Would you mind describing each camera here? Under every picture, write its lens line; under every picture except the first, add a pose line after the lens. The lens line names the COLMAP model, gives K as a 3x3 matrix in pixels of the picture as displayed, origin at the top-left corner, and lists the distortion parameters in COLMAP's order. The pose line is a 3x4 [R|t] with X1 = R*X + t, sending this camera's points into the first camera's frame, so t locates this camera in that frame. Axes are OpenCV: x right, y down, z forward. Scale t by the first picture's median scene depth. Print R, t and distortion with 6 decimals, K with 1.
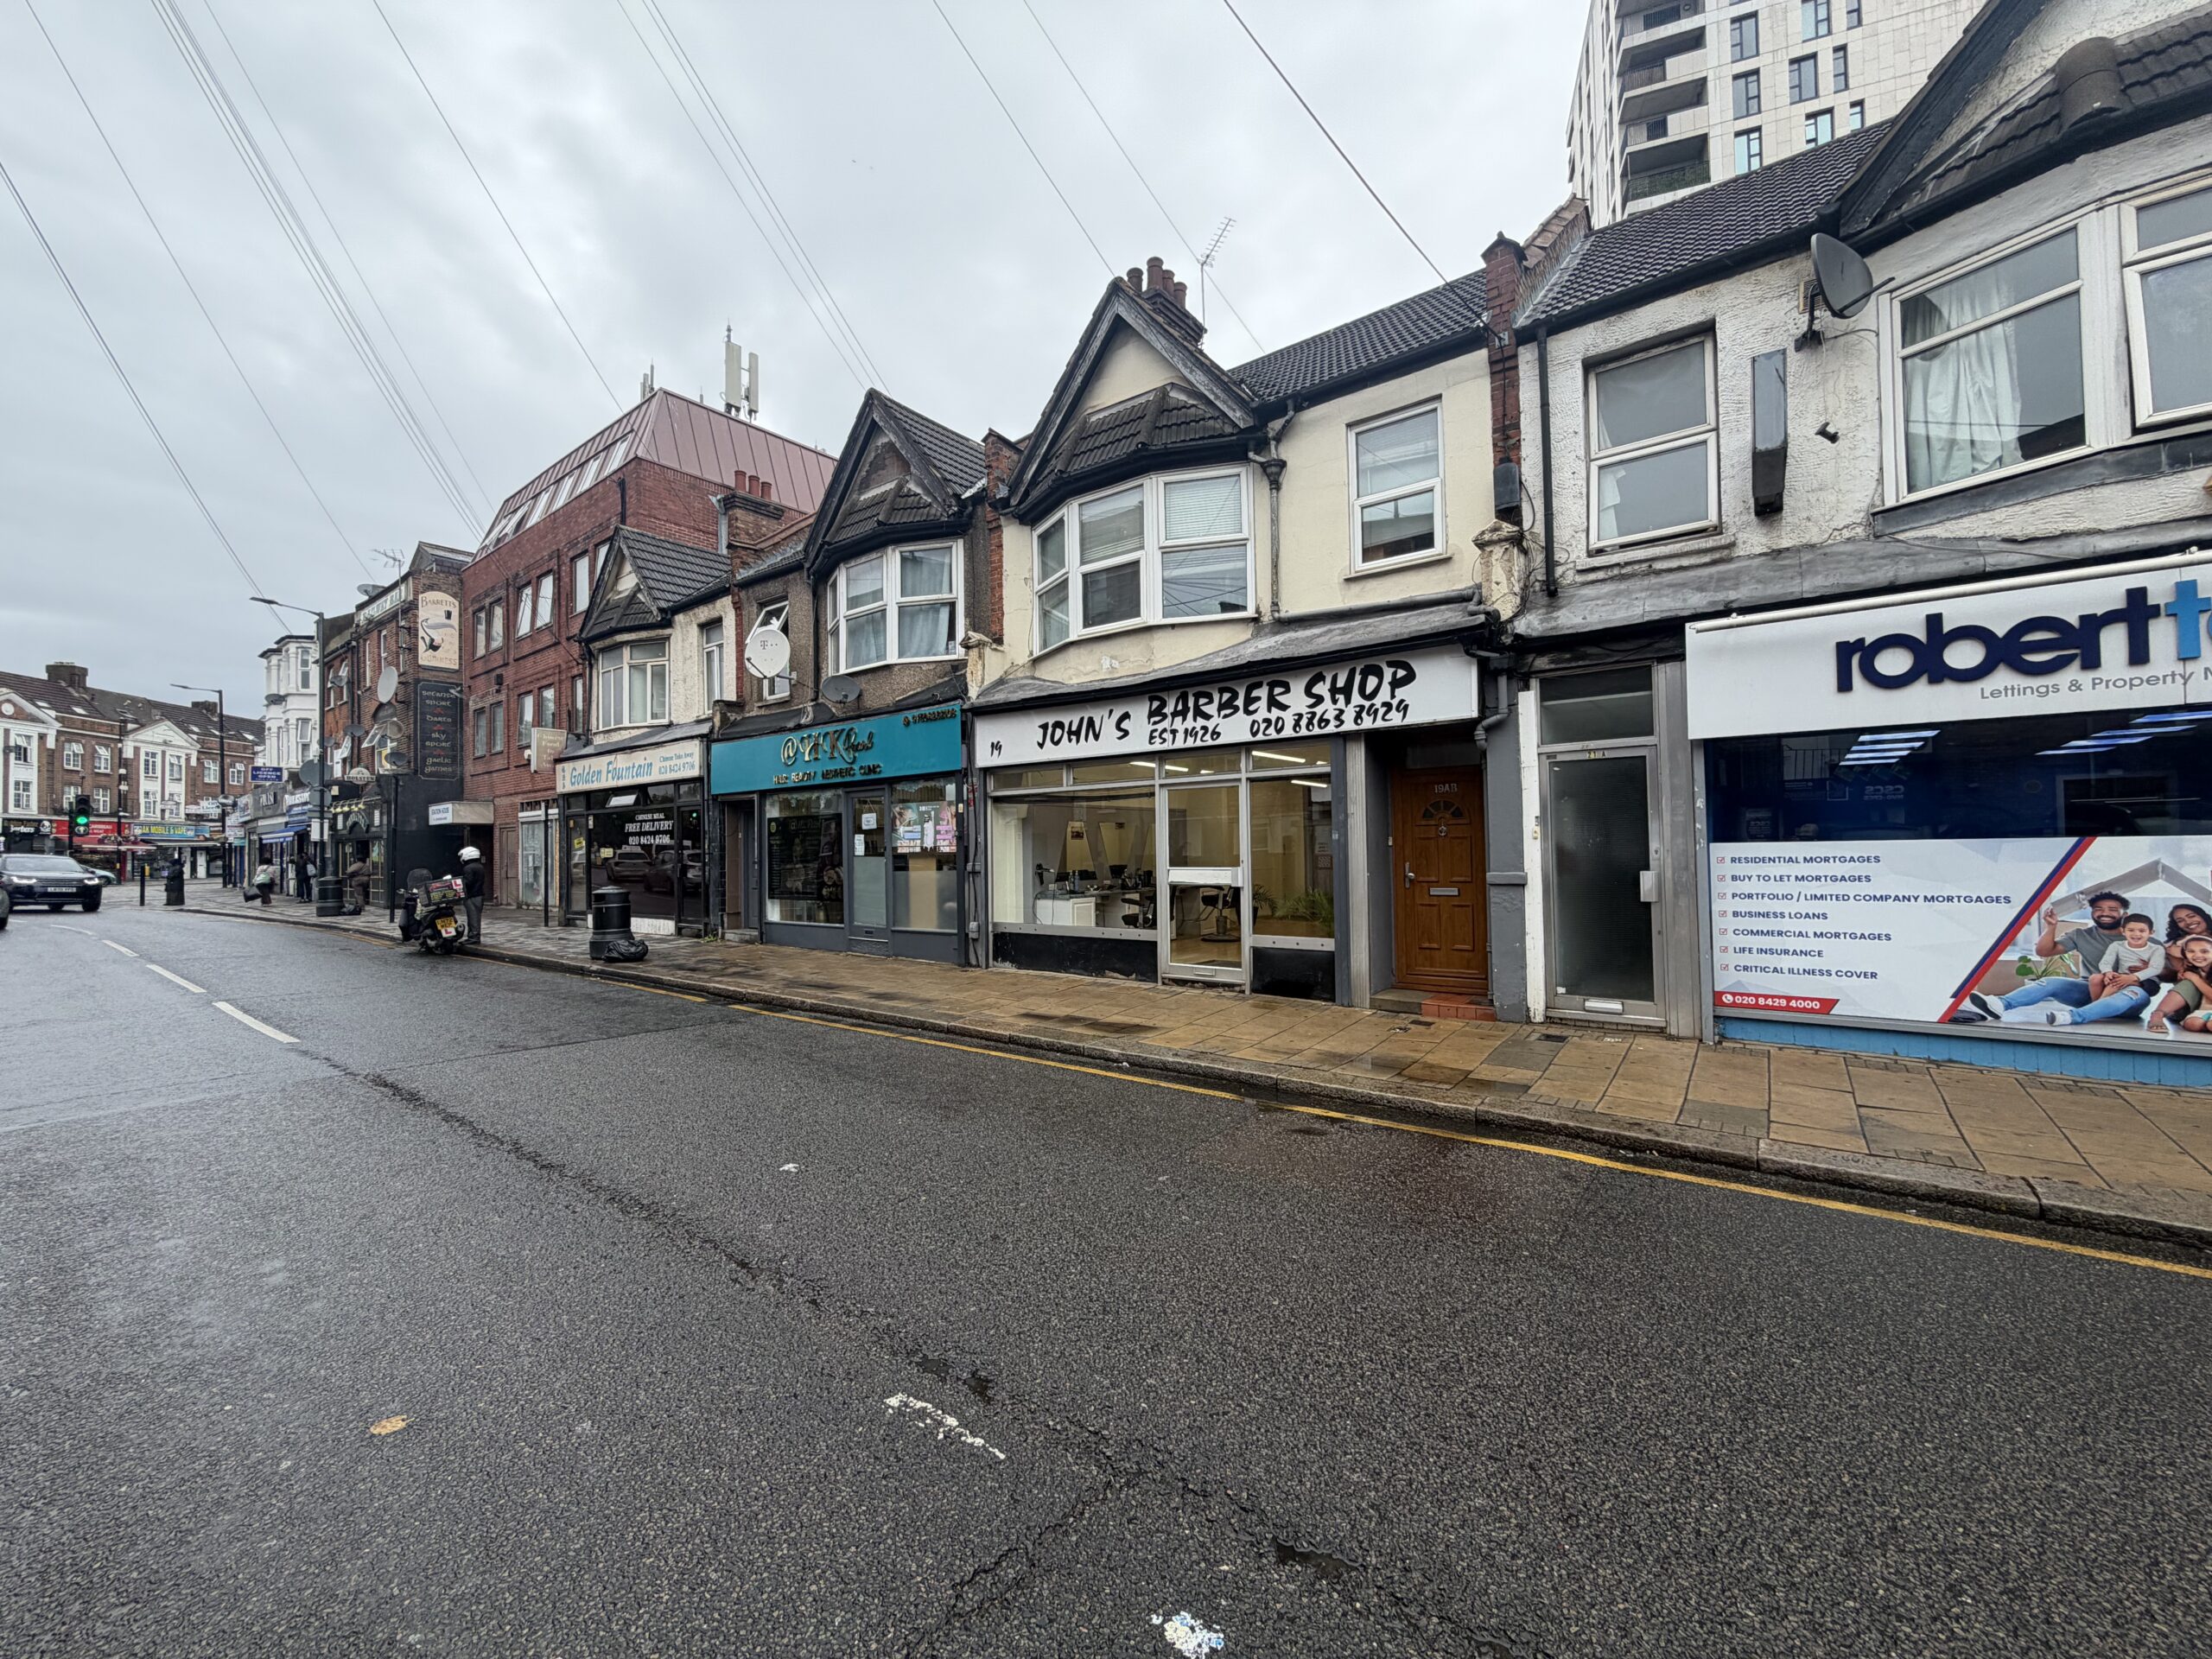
lens RADIAL K [[881.5, 0, 1097.2], [0, 881.5, 829.5], [0, 0, 1]] dist [0.000072, -0.000054]
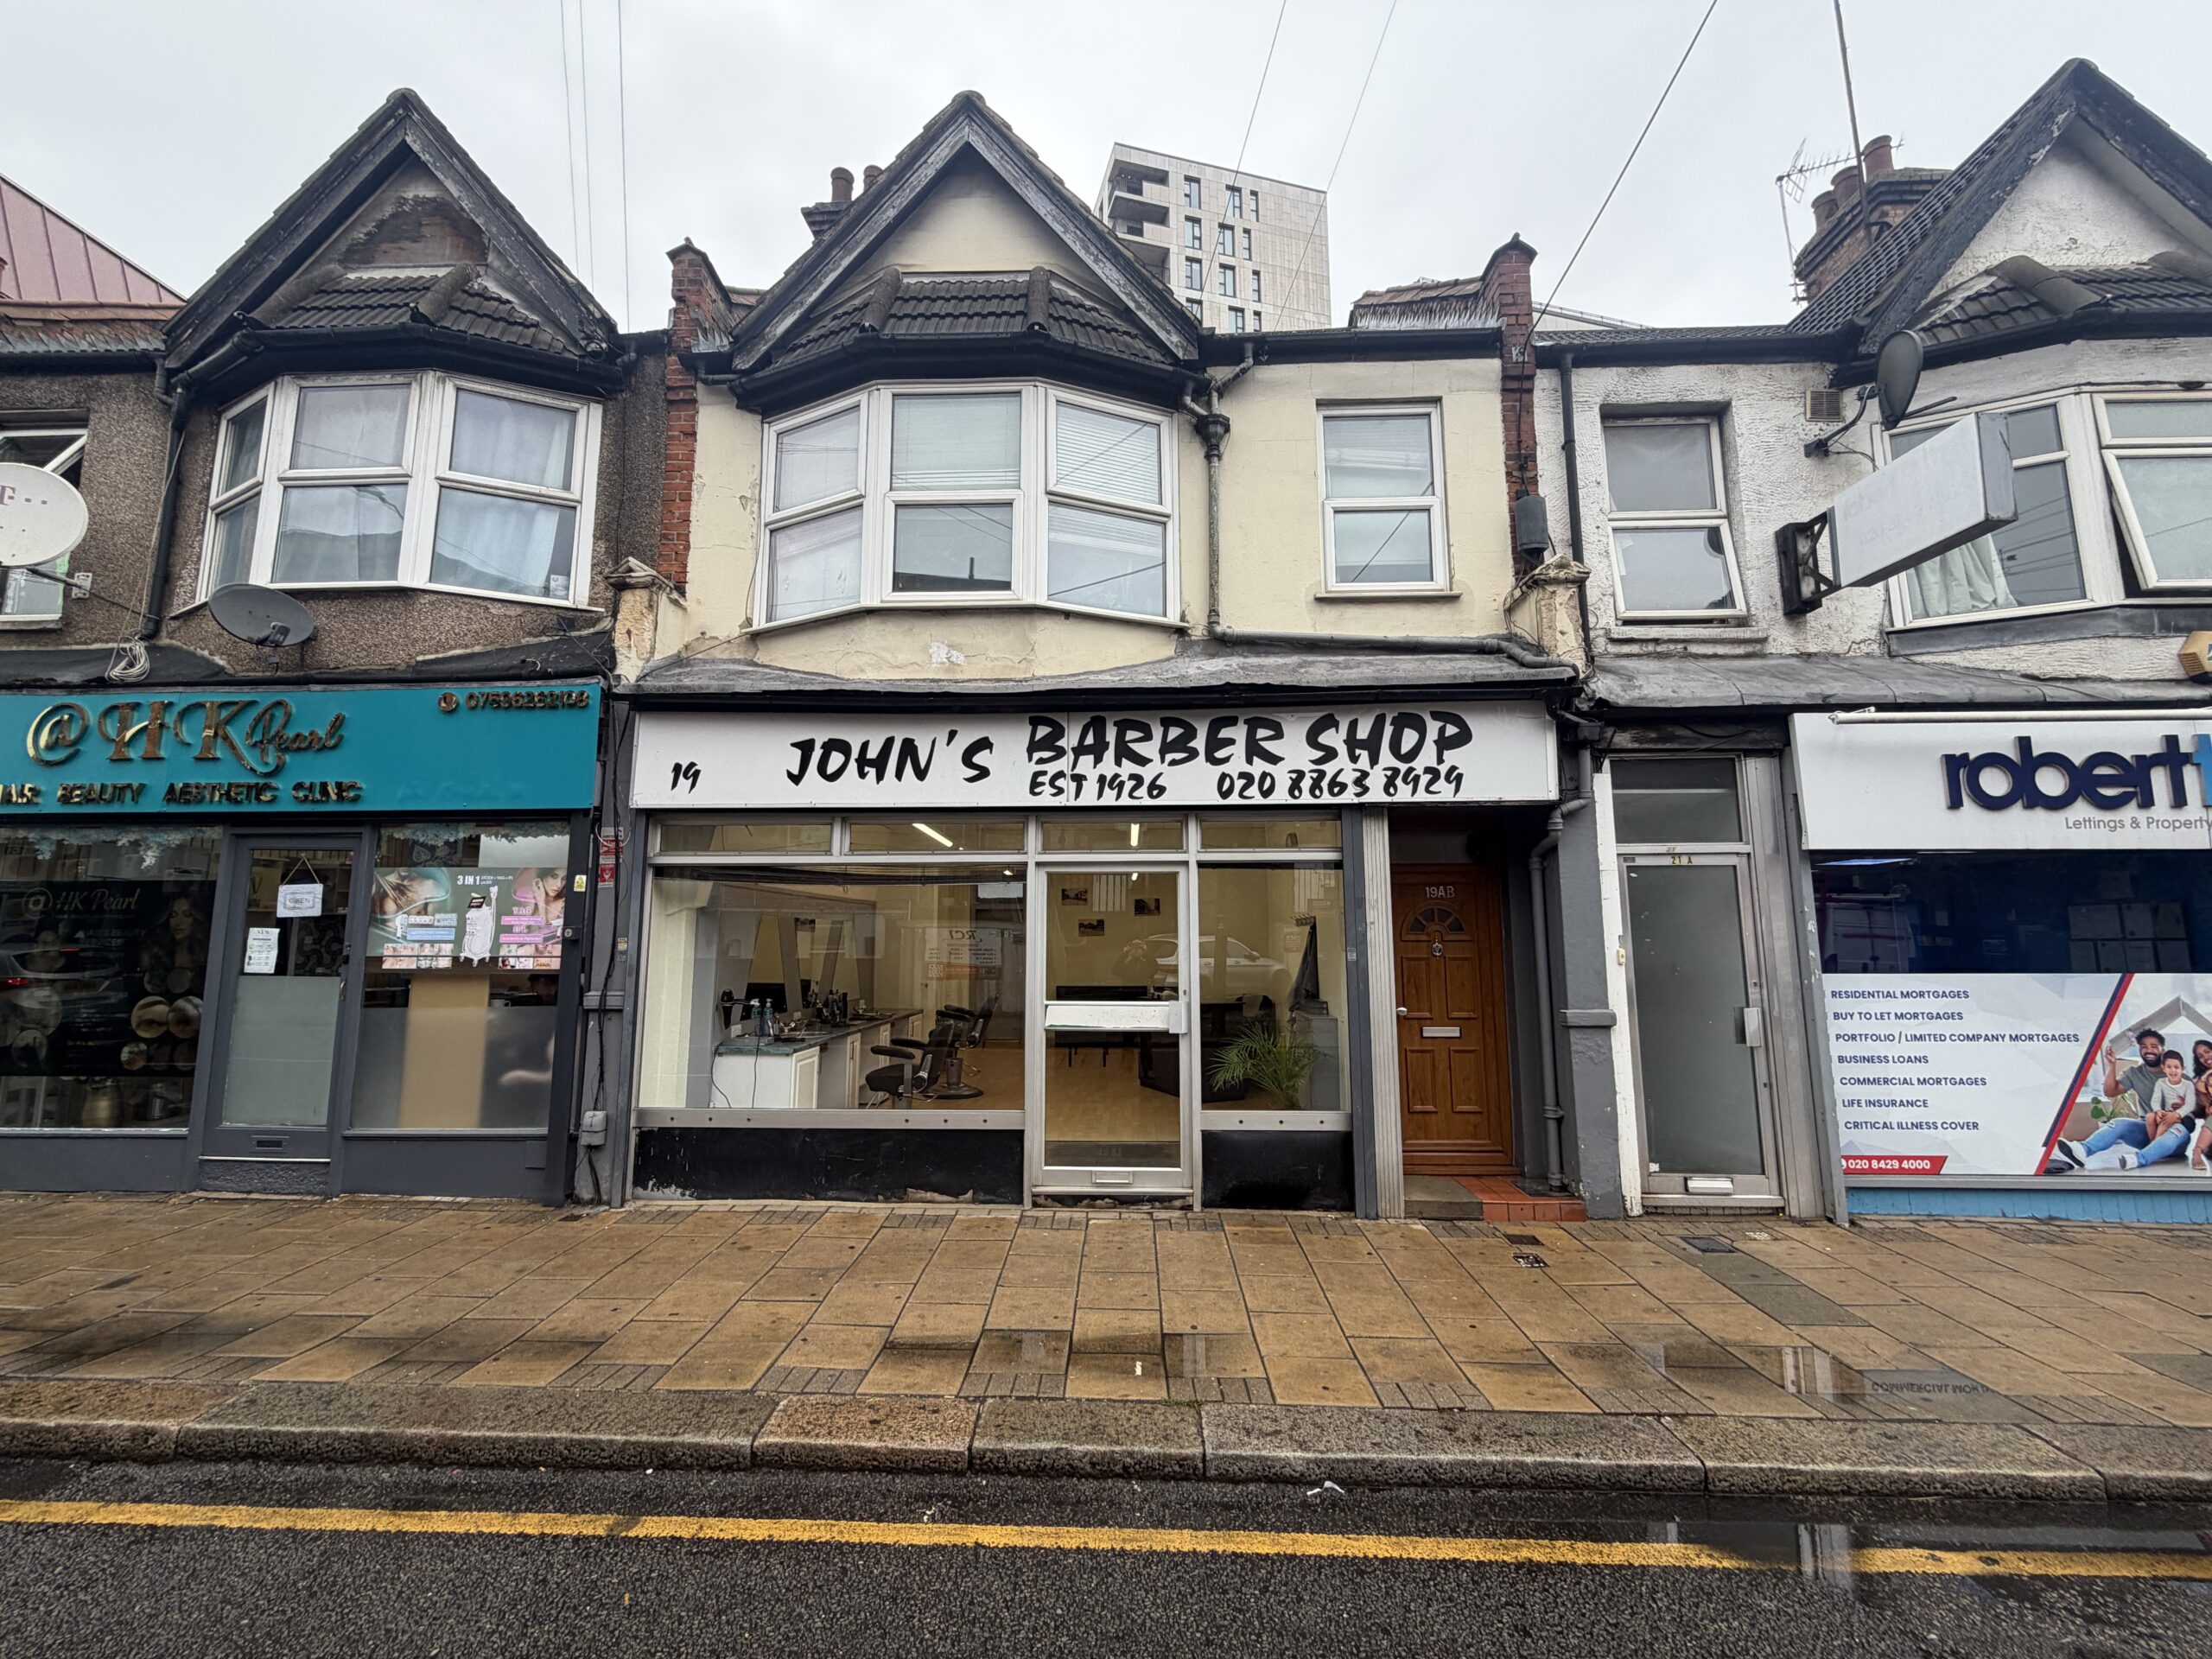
lens RADIAL K [[881.5, 0, 1098.3], [0, 881.5, 829.3], [0, 0, 1]] dist [0.000072, -0.000054]
pose [[0.814919, 0.088180, 0.572828, -0.281054], [-0.025557, 0.992864, -0.116482, -0.004953], [-0.579011, 0.080284, 0.811357, 0.556632]]
